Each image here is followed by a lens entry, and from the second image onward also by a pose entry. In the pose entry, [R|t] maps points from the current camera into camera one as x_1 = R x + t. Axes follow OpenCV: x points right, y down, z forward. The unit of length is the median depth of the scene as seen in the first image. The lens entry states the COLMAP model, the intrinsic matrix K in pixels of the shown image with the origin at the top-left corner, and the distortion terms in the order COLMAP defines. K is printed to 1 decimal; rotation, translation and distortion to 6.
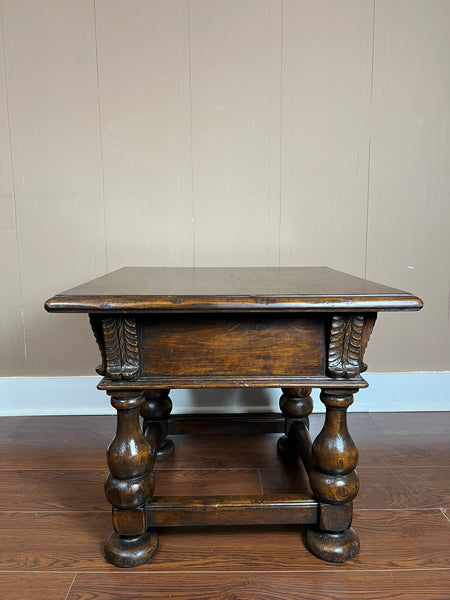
lens RADIAL K [[441.3, 0, 225.3], [0, 441.3, 297.1], [0, 0, 1]] dist [0.026729, -0.046086]
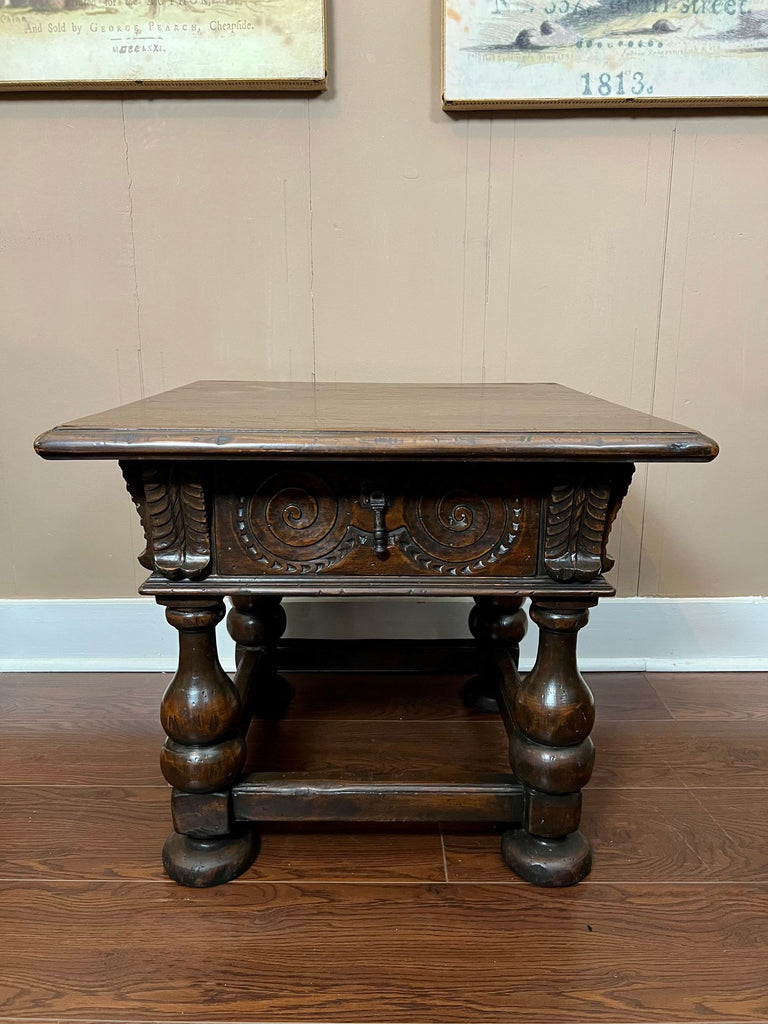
lens RADIAL K [[757.9, 0, 378.3], [0, 757.9, 515.4], [0, 0, 1]] dist [0.025363, -0.044606]
pose [[0.999950, 0.008940, -0.004508, 0.013545], [-0.008472, 0.995441, 0.095000, -0.013696], [0.005336, -0.094957, 0.995467, 0.181915]]
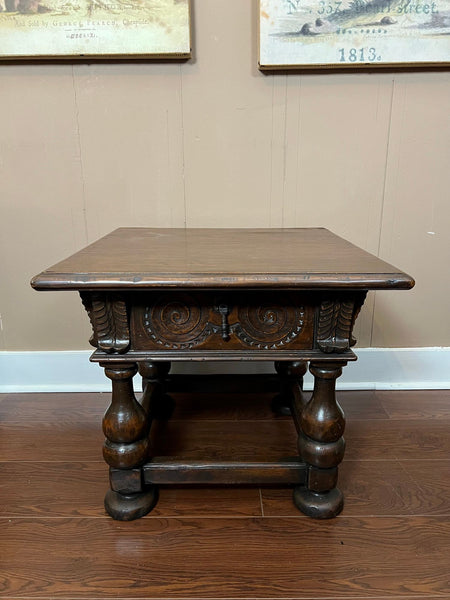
lens RADIAL K [[444.1, 0, 222.0], [0, 444.1, 298.9], [0, 0, 1]] dist [0.025363, -0.044606]
pose [[0.999994, 0.002363, -0.002361, 0.008535], [-0.002037, 0.991542, 0.129771, -0.077307], [0.002648, -0.129766, 0.991541, 0.157139]]
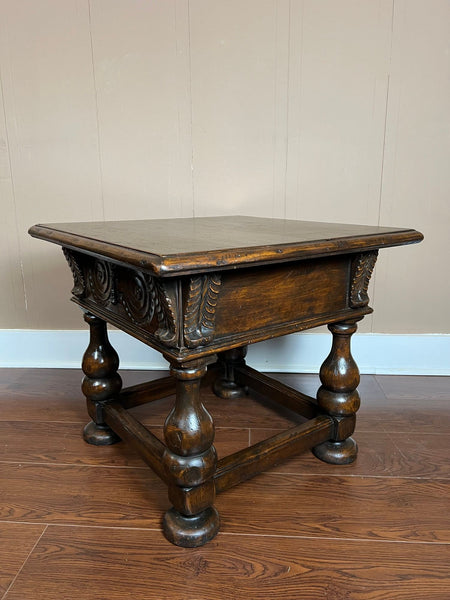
lens RADIAL K [[444.1, 0, 225.4], [0, 444.1, 295.4], [0, 0, 1]] dist [0.025363, -0.044606]
pose [[0.997441, 0.018628, -0.069023, 0.100968], [-0.012146, 0.995576, 0.093167, 0.007488], [0.070453, -0.092091, 0.993255, 0.063460]]
